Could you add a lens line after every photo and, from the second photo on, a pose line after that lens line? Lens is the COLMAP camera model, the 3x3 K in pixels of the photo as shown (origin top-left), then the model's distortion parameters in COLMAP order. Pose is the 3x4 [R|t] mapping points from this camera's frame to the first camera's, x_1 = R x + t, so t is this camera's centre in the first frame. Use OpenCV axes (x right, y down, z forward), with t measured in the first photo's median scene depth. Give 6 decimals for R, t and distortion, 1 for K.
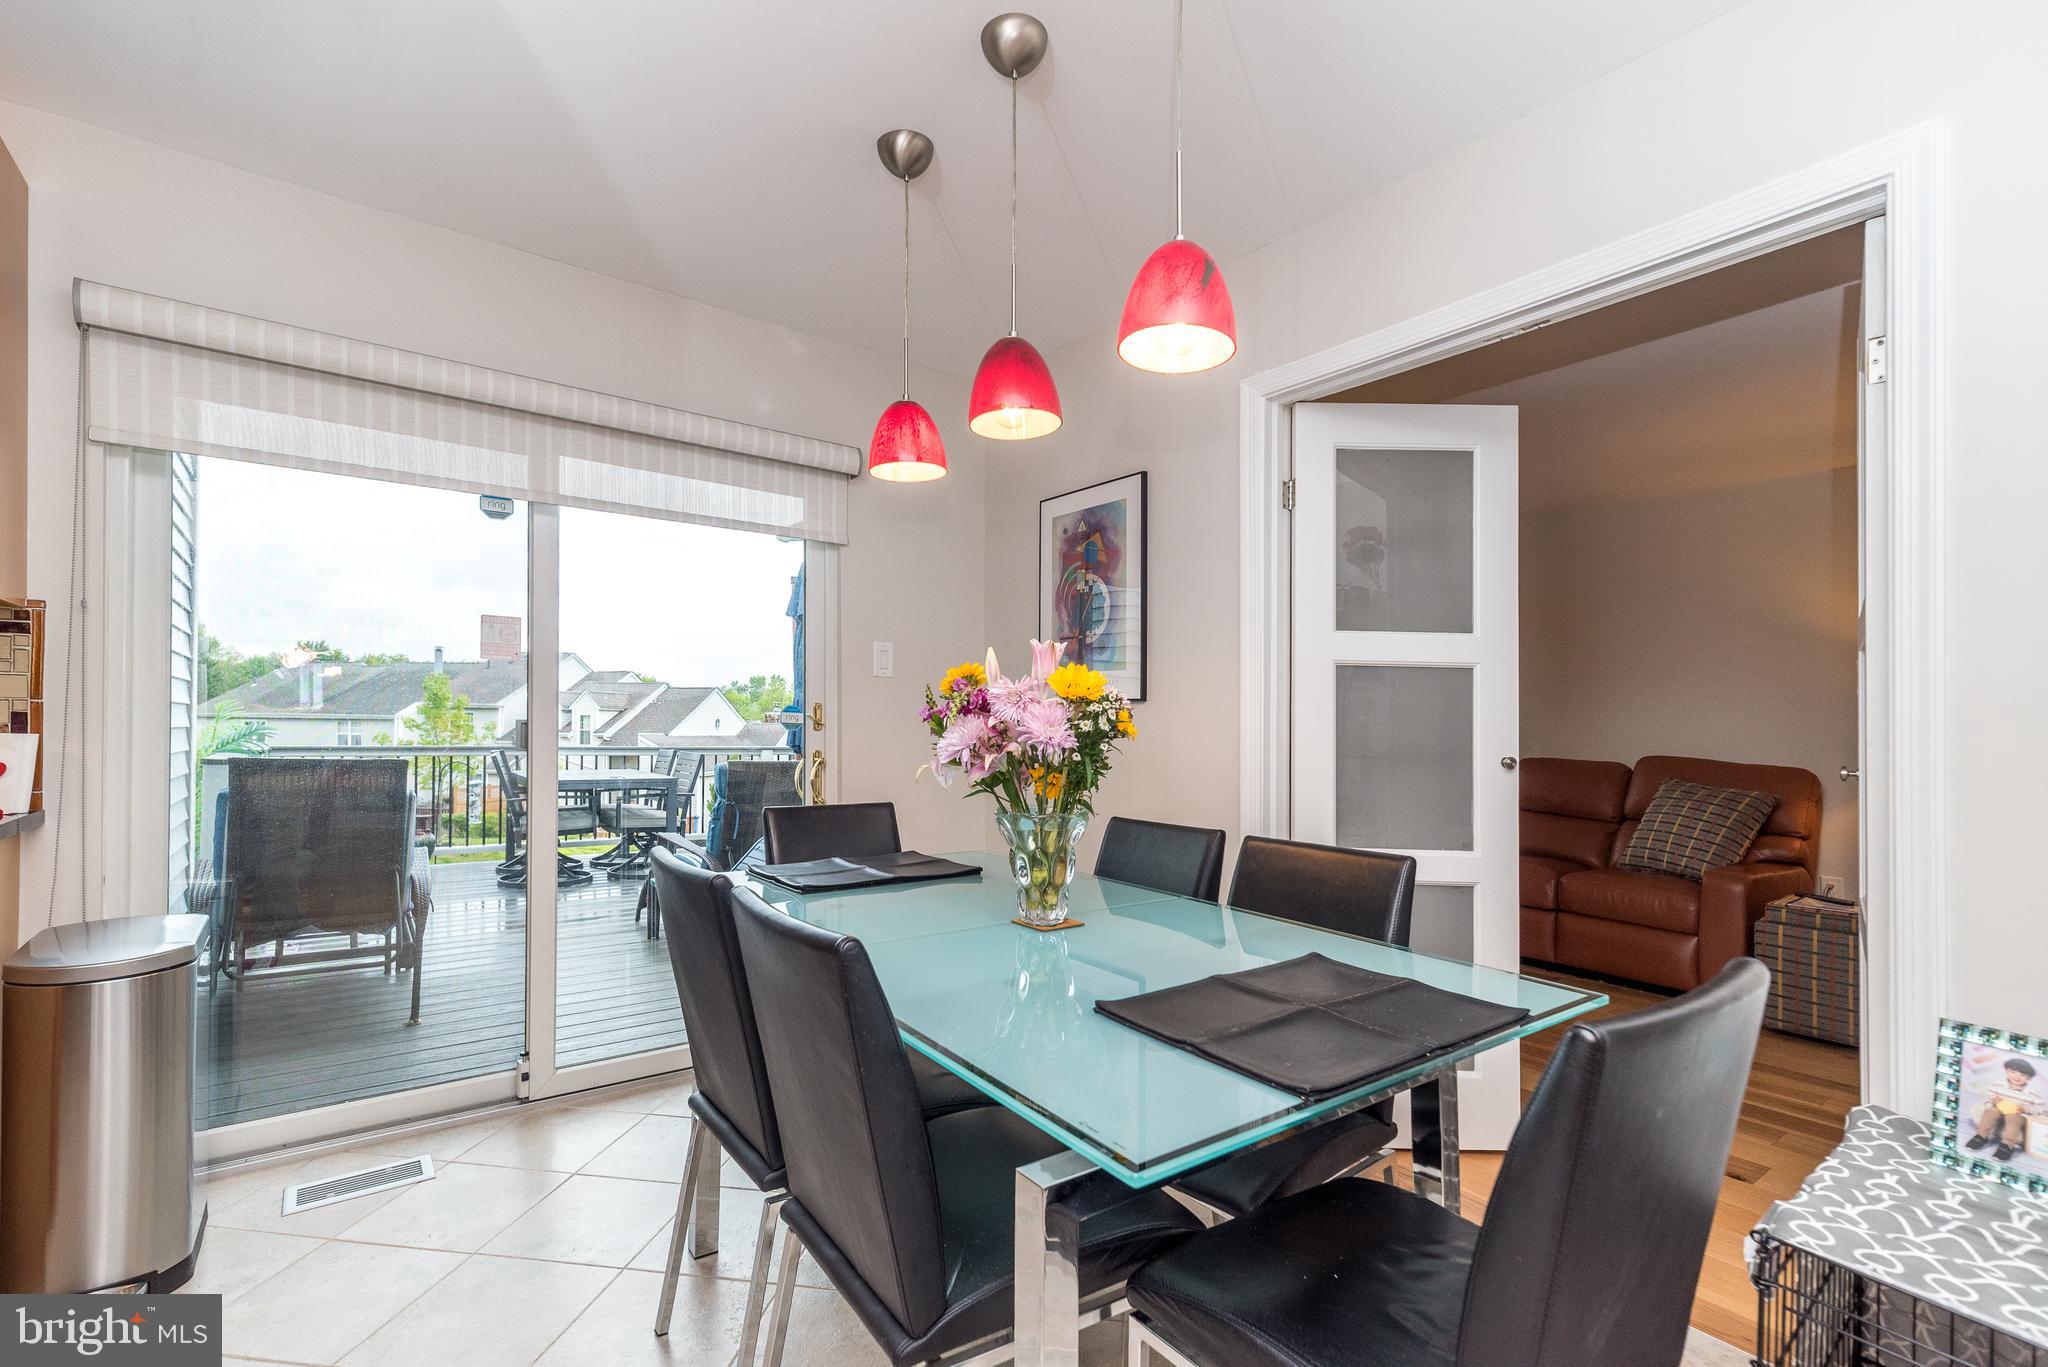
lens RADIAL K [[899.6, 0, 1005.1], [0, 899.6, 711.0], [0, 0, 1]] dist [0.010740, -0.000251]
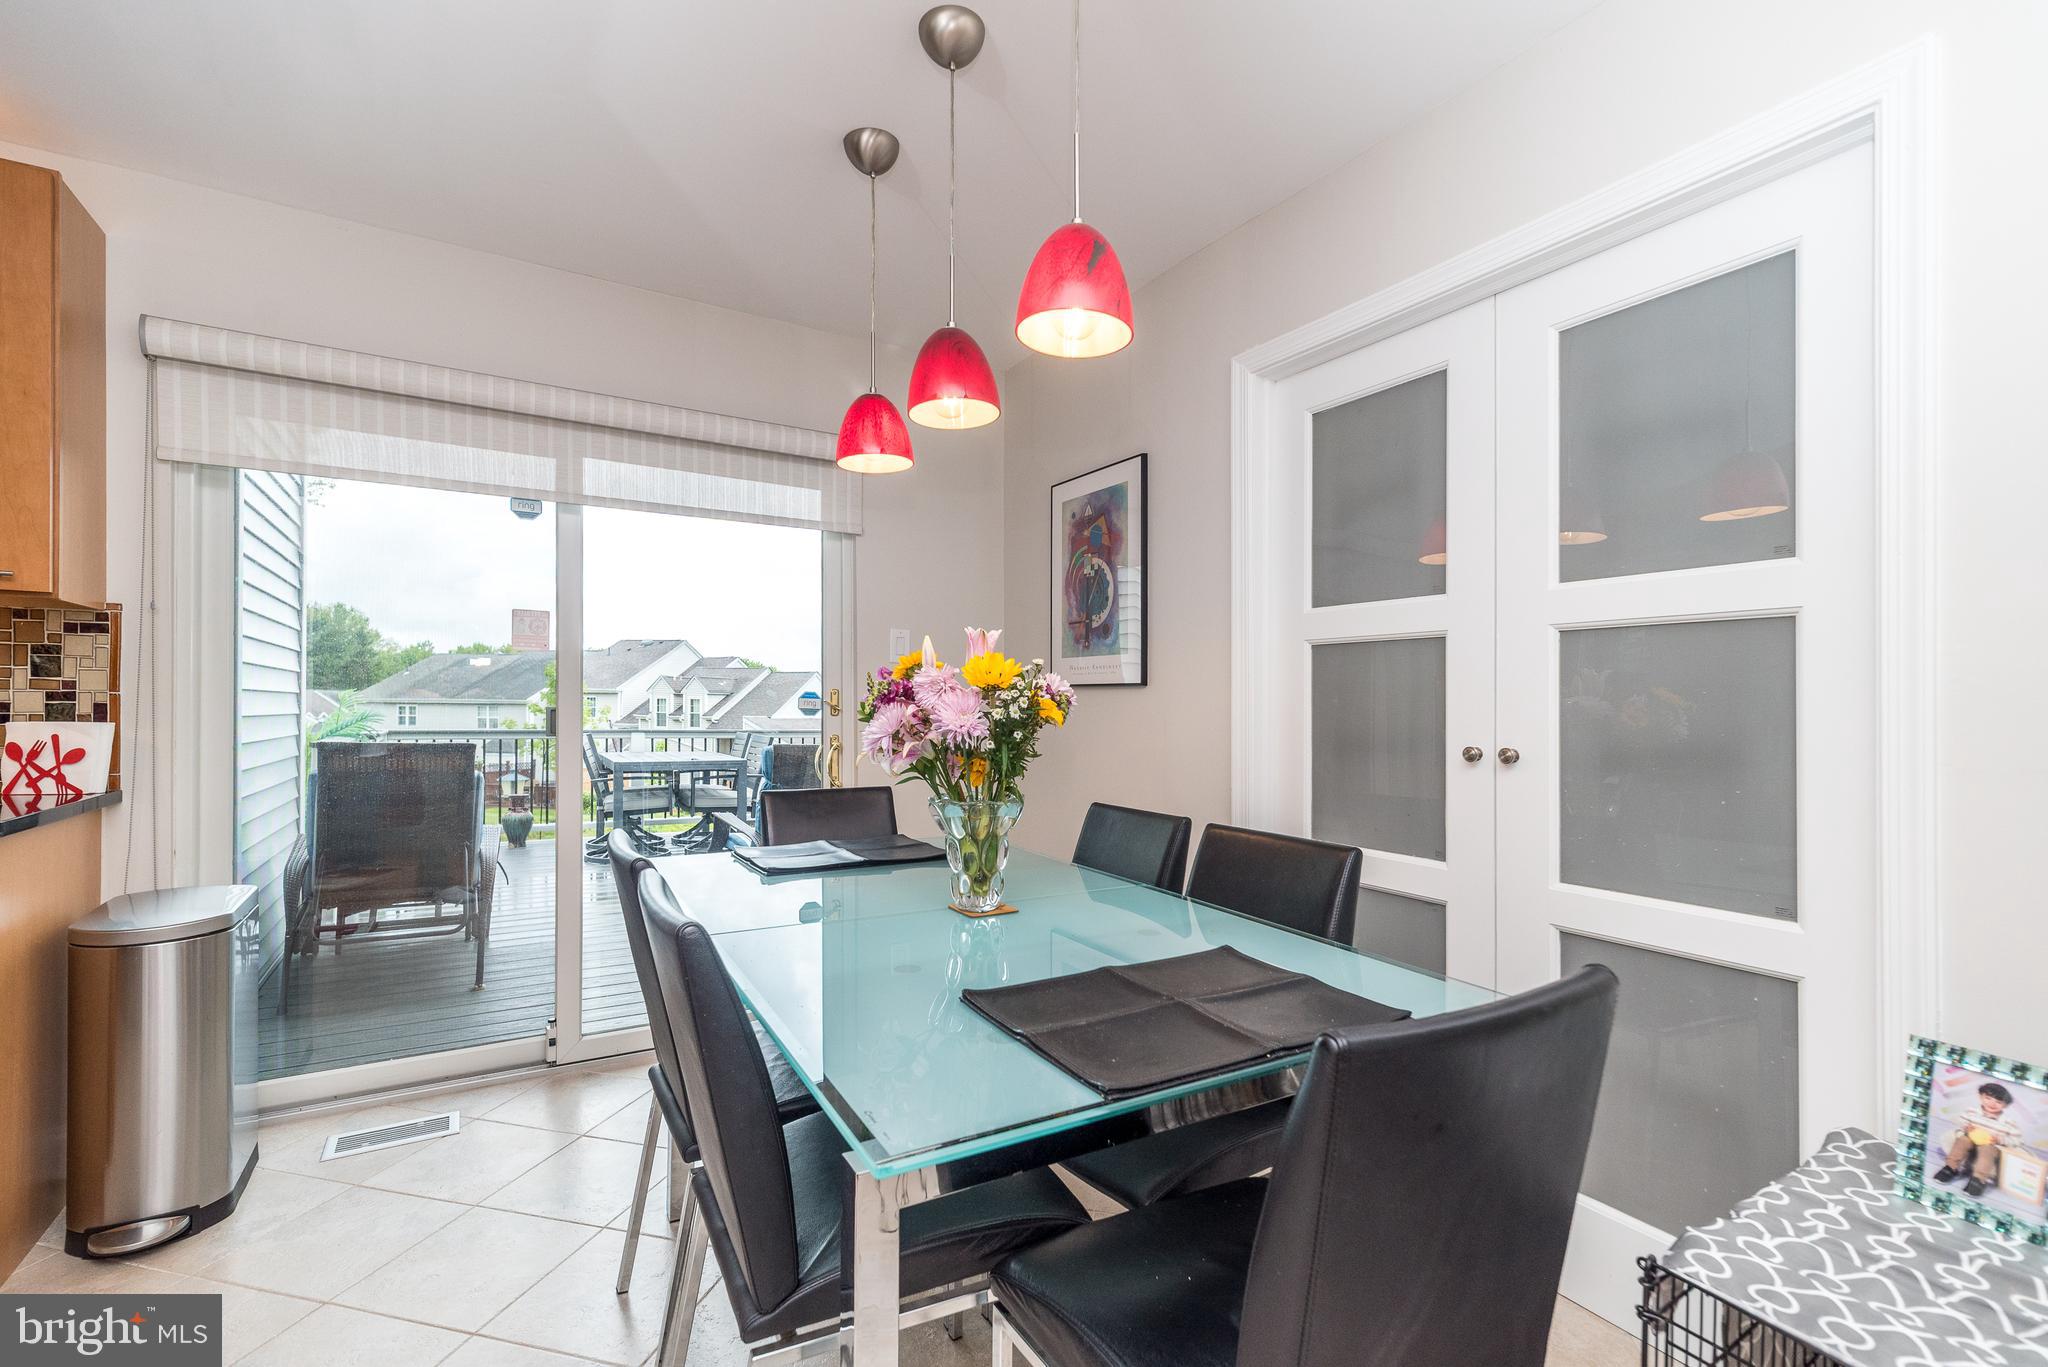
lens RADIAL K [[891.2, 0, 1007.9], [0, 891.2, 695.7], [0, 0, 1]] dist [0.010250, 0.000144]
pose [[0.994458, -0.005484, -0.104995, 0.131491], [0.005821, 0.999979, 0.002903, -0.004114], [0.104976, -0.003498, 0.994469, 0.009378]]
